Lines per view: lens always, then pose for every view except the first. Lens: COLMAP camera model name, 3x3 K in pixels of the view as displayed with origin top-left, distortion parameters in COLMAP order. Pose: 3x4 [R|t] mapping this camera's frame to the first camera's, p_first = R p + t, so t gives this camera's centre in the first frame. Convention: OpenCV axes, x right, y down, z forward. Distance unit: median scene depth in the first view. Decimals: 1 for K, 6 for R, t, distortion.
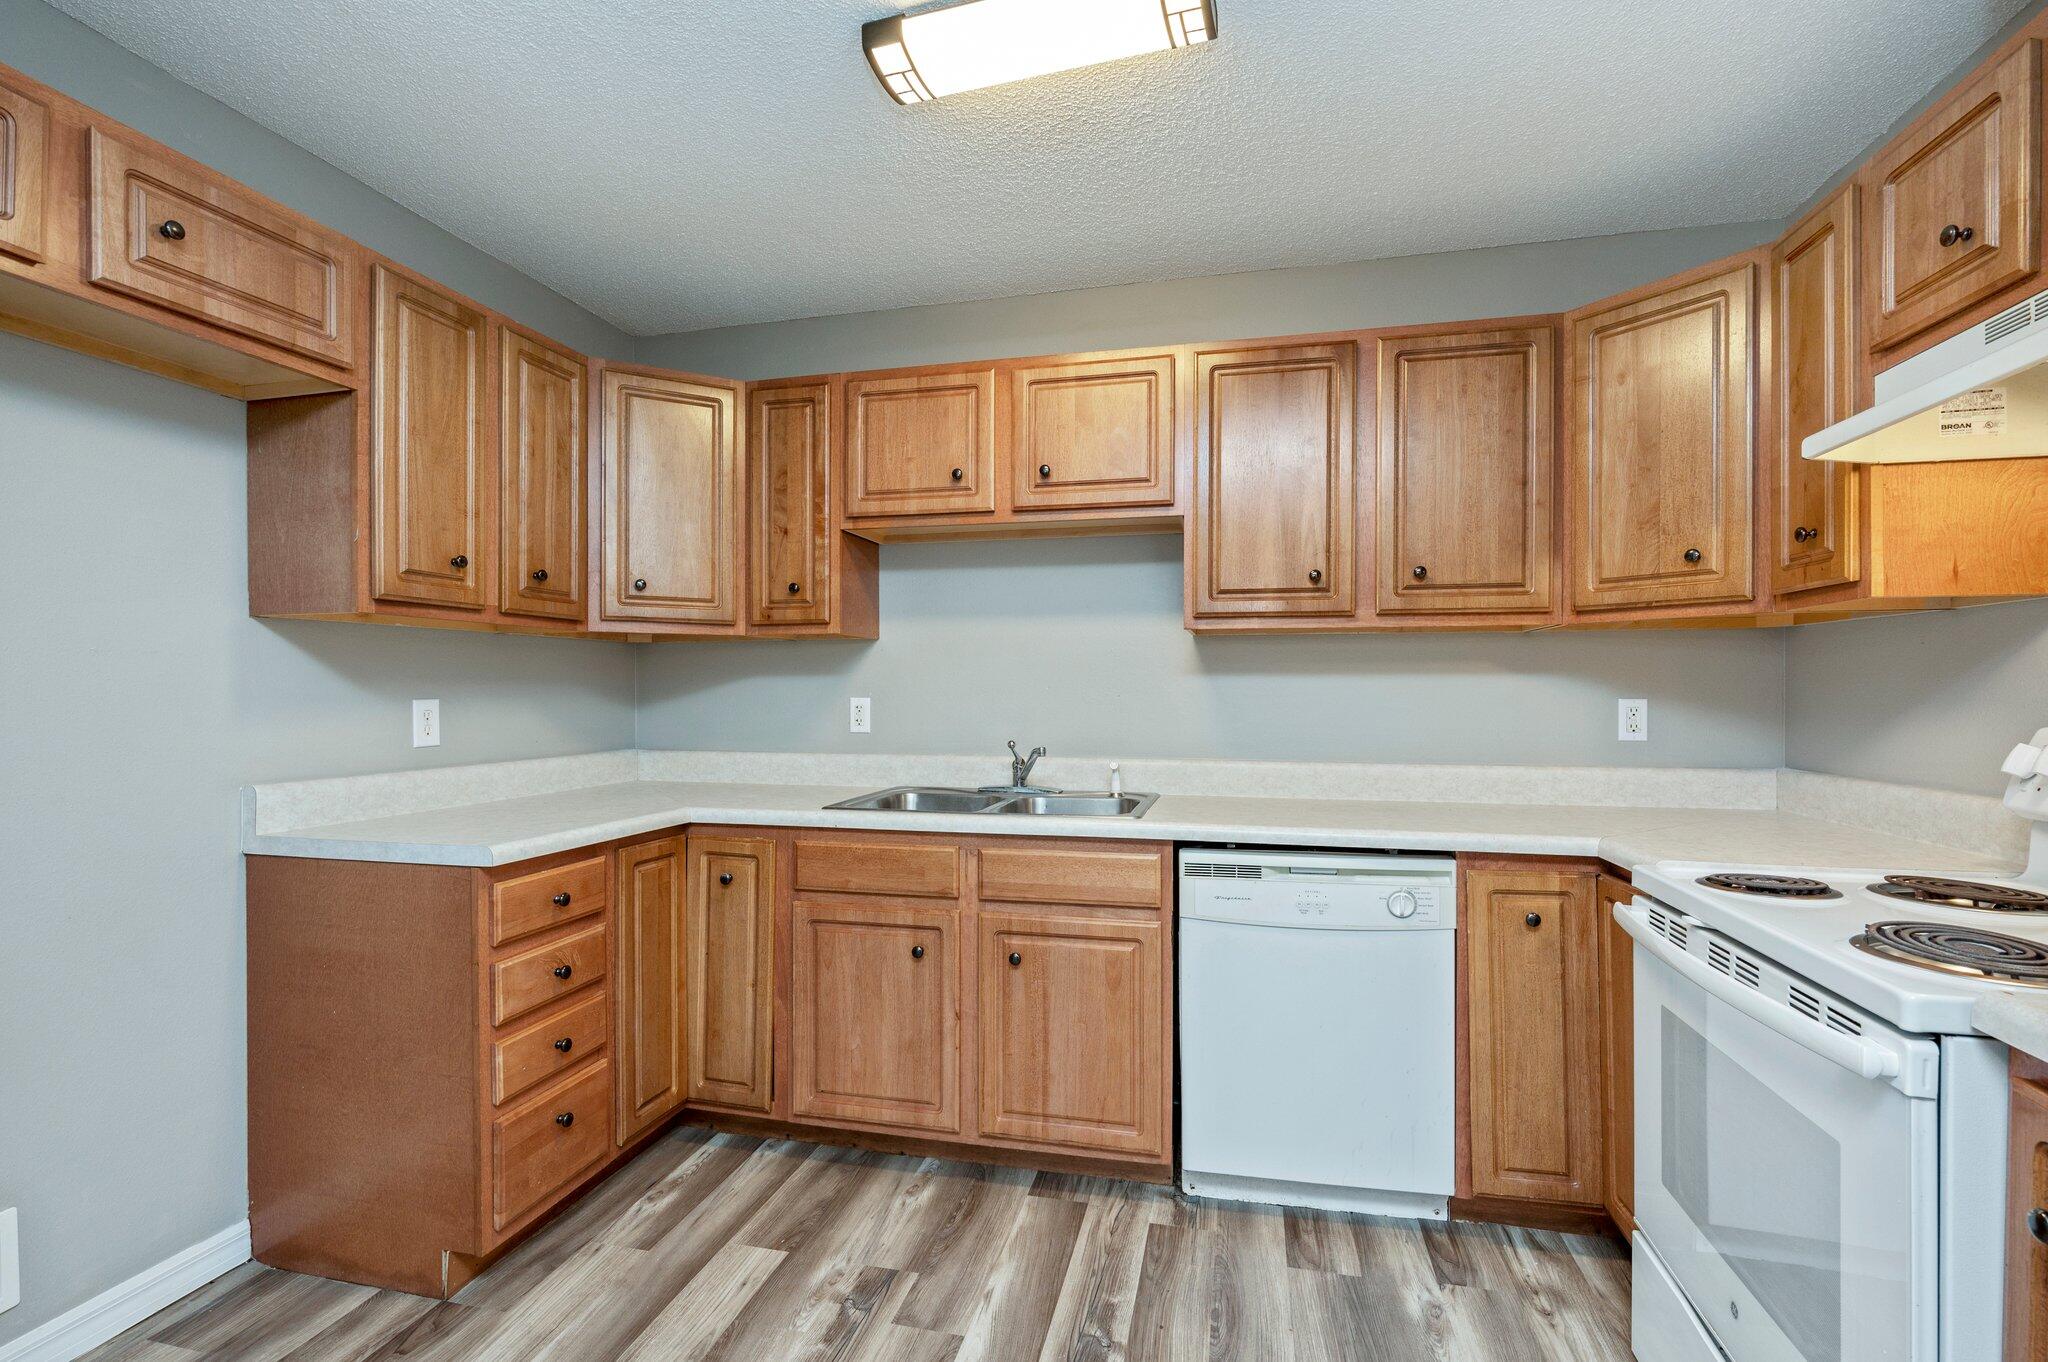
lens RADIAL K [[953.4, 0, 1034.4], [0, 953.4, 686.4], [0, 0, 1]] dist [-0.014083, 0.000026]
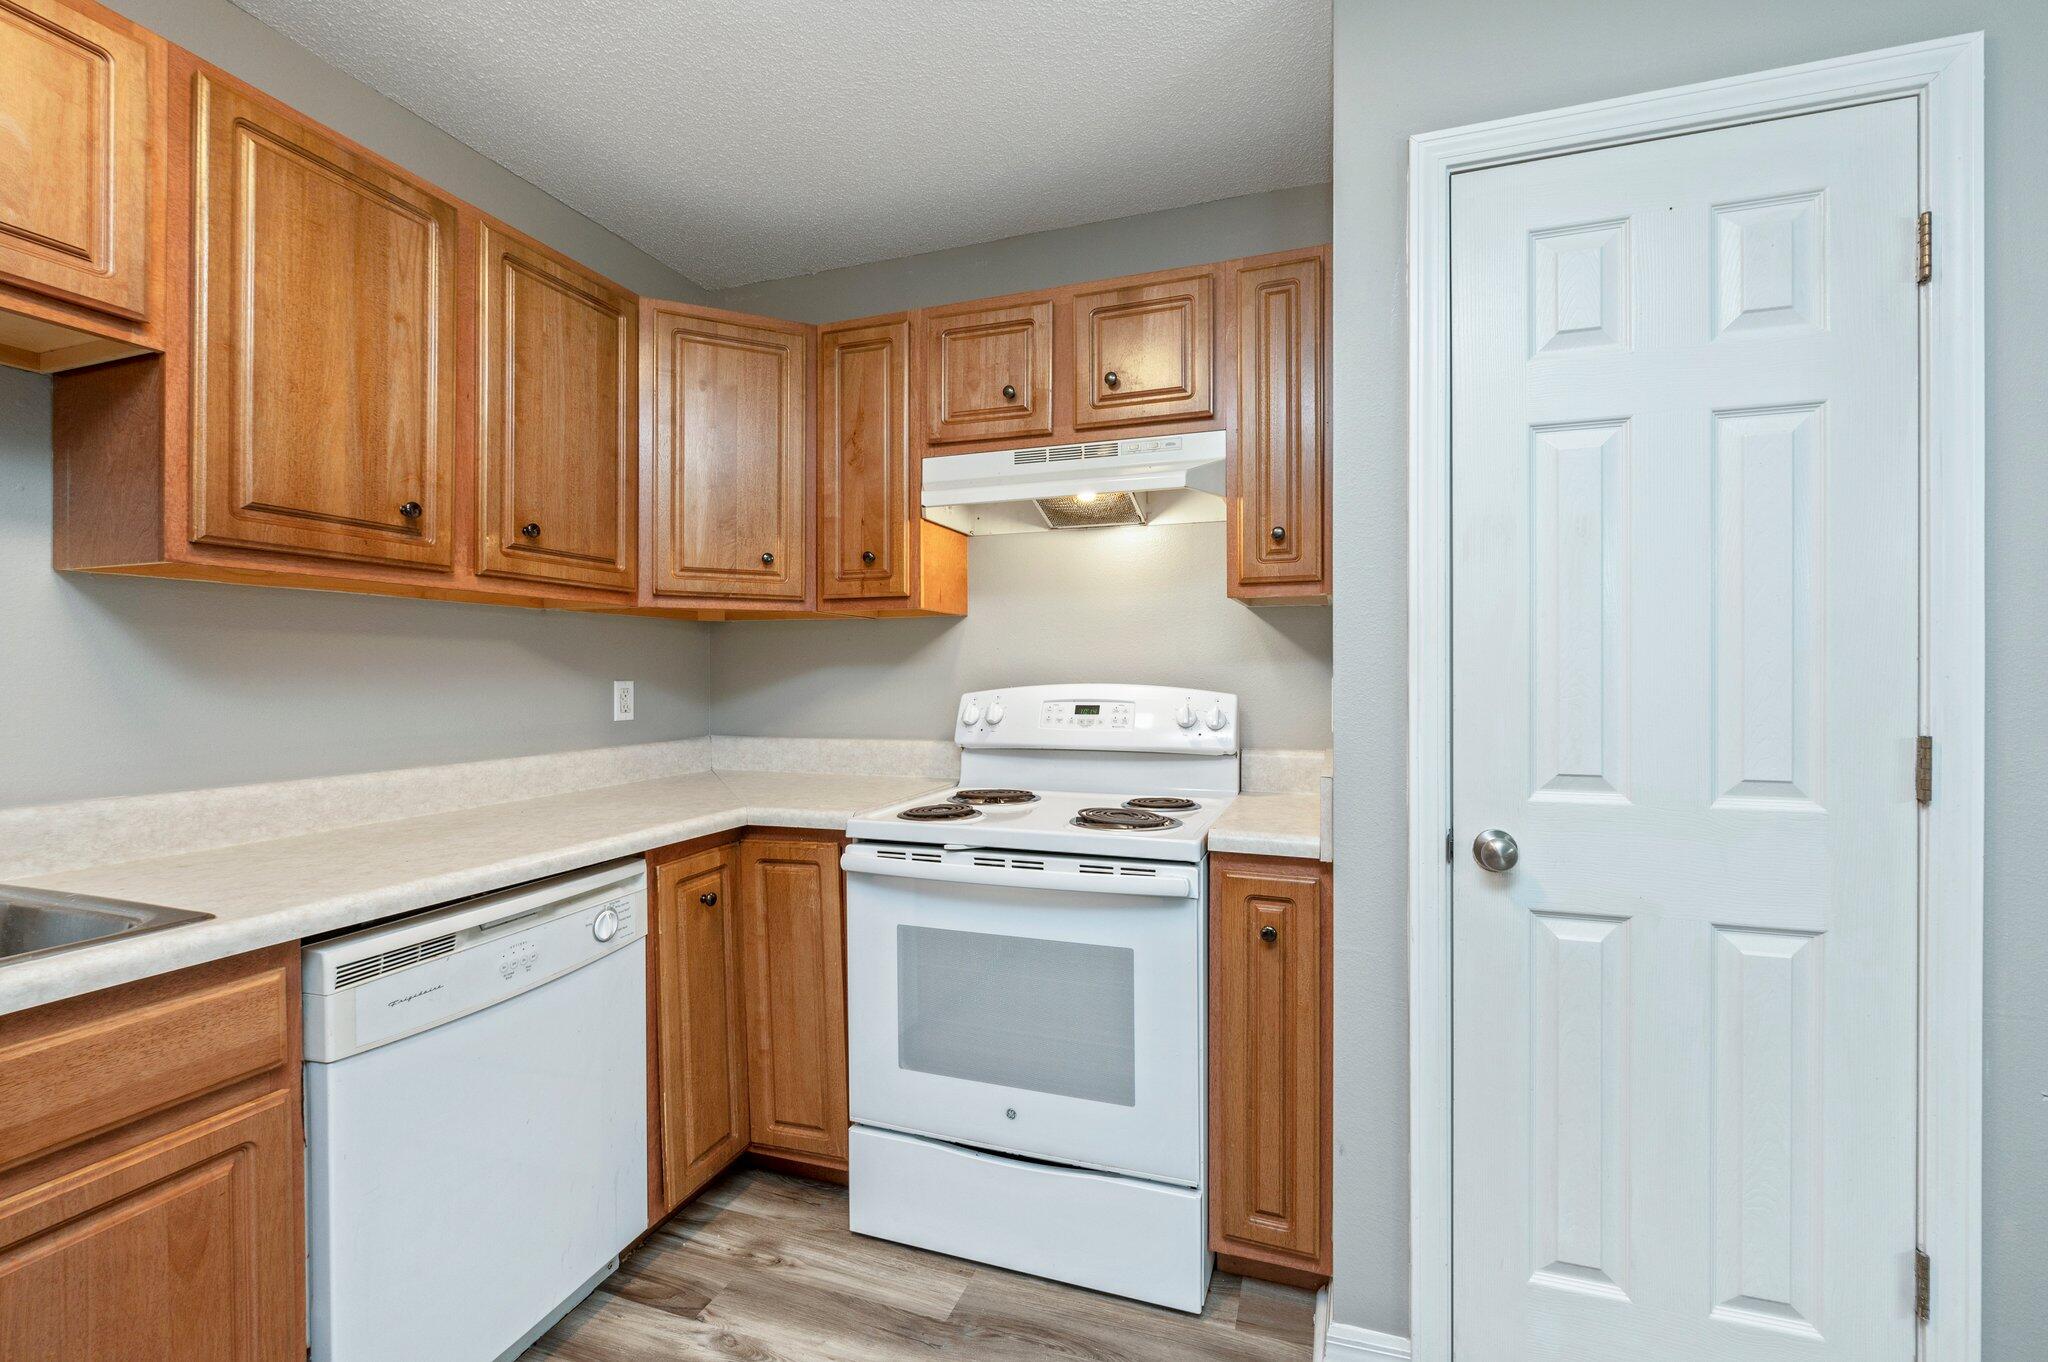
lens RADIAL K [[850.4, 0, 1057.1], [0, 850.4, 674.2], [0, 0, 1]] dist [-0.008677, 0.000645]
pose [[0.092580, -0.001117, 0.995705, -0.306833], [0.000227, 0.999999, 0.001101, 0.005148], [-0.995705, 0.000124, 0.092580, 0.498143]]
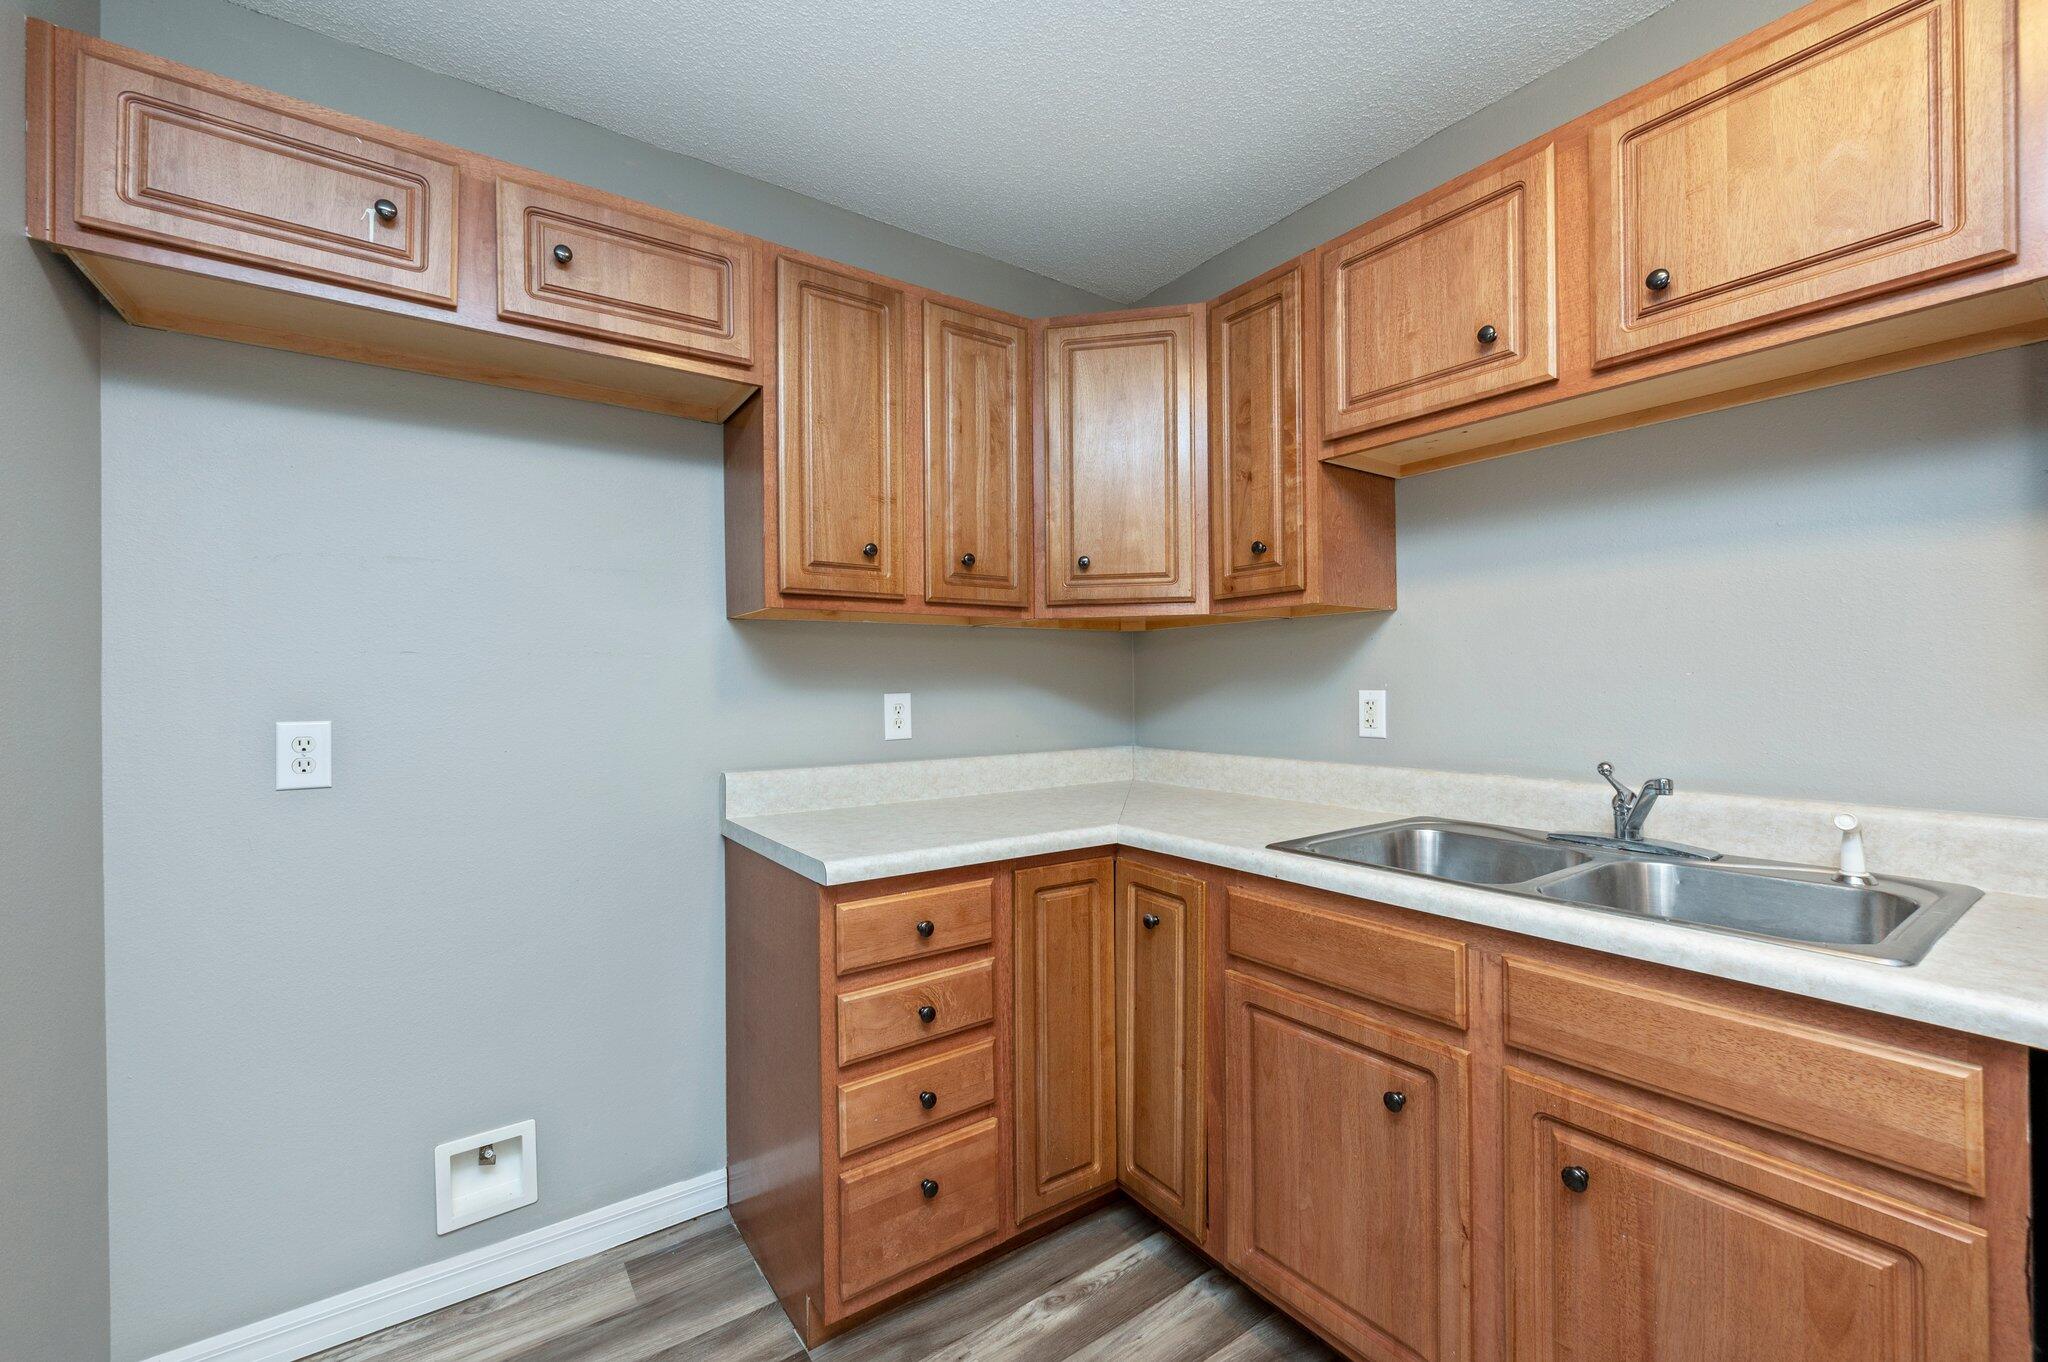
lens RADIAL K [[823.3, 0, 1032.1], [0, 823.3, 678.5], [0, 0, 1]] dist [-0.003701, 0.000075]
pose [[0.742855, -0.011025, -0.669362, 0.064409], [0.011997, 0.999923, -0.003155, 0.002377], [0.669345, -0.005687, 0.742930, 0.451139]]
